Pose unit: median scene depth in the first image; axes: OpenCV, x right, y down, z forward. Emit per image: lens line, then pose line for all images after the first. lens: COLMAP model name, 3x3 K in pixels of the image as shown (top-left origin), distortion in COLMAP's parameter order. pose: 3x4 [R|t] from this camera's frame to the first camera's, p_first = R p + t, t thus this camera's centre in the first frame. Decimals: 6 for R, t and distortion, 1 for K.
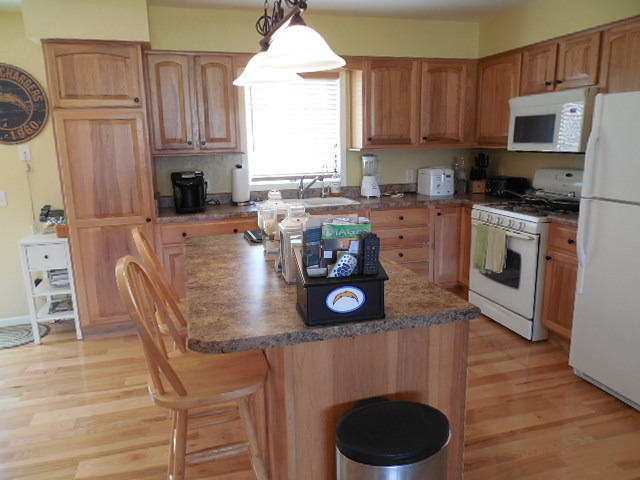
lens RADIAL K [[483.1, 0, 323.5], [0, 483.1, 239.0], [0, 0, 1]] dist [0.001145, -0.003606]
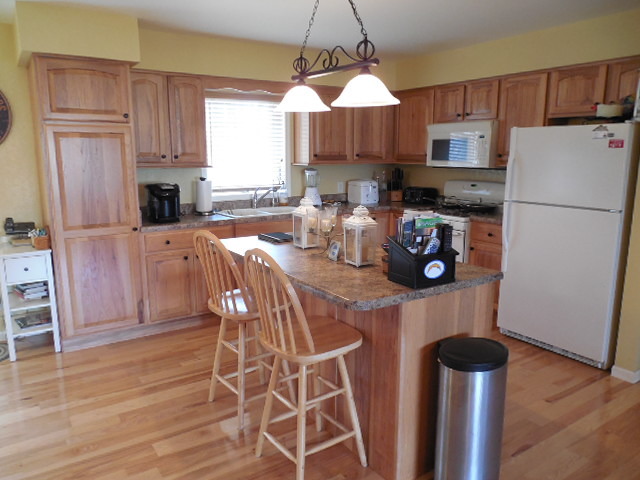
lens RADIAL K [[483.1, 0, 316.9], [0, 483.1, 239.7], [0, 0, 1]] dist [0.001145, -0.003606]
pose [[0.954759, -0.035734, 0.295224, -0.305366], [0.043285, 0.998881, -0.019078, 0.020904], [-0.294212, 0.030993, 0.955237, -0.121034]]
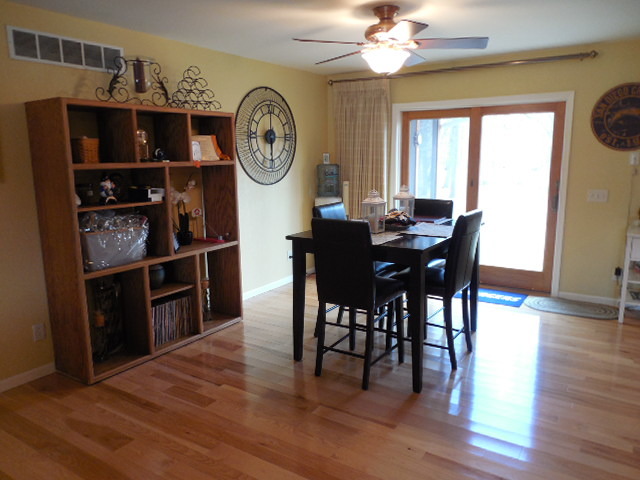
lens RADIAL K [[483.1, 0, 318.7], [0, 483.1, 239.4], [0, 0, 1]] dist [0.001145, -0.003606]
pose [[0.644818, 0.155046, -0.748445, -0.236588], [-0.166022, 0.984242, 0.060858, 0.073936], [0.746087, 0.085016, 0.660398, -0.341980]]
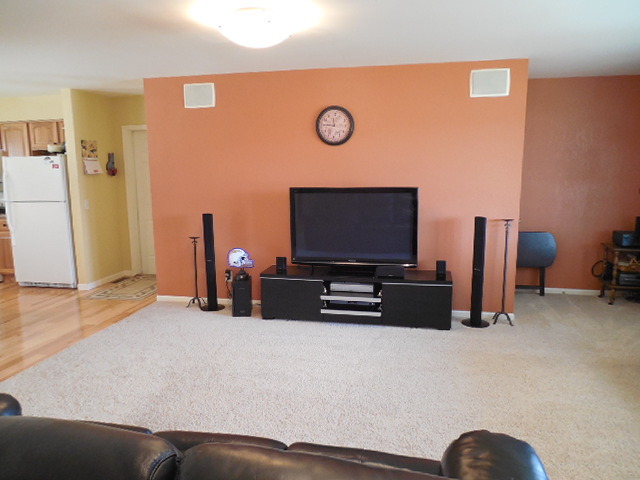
lens RADIAL K [[483.1, 0, 322.6], [0, 483.1, 238.1], [0, 0, 1]] dist [0.001145, -0.003606]
pose [[0.478275, -0.125450, 0.869204, -0.566774], [0.193607, 0.980456, 0.034975, 0.220854], [-0.856604, 0.151556, 0.493215, -1.041185]]
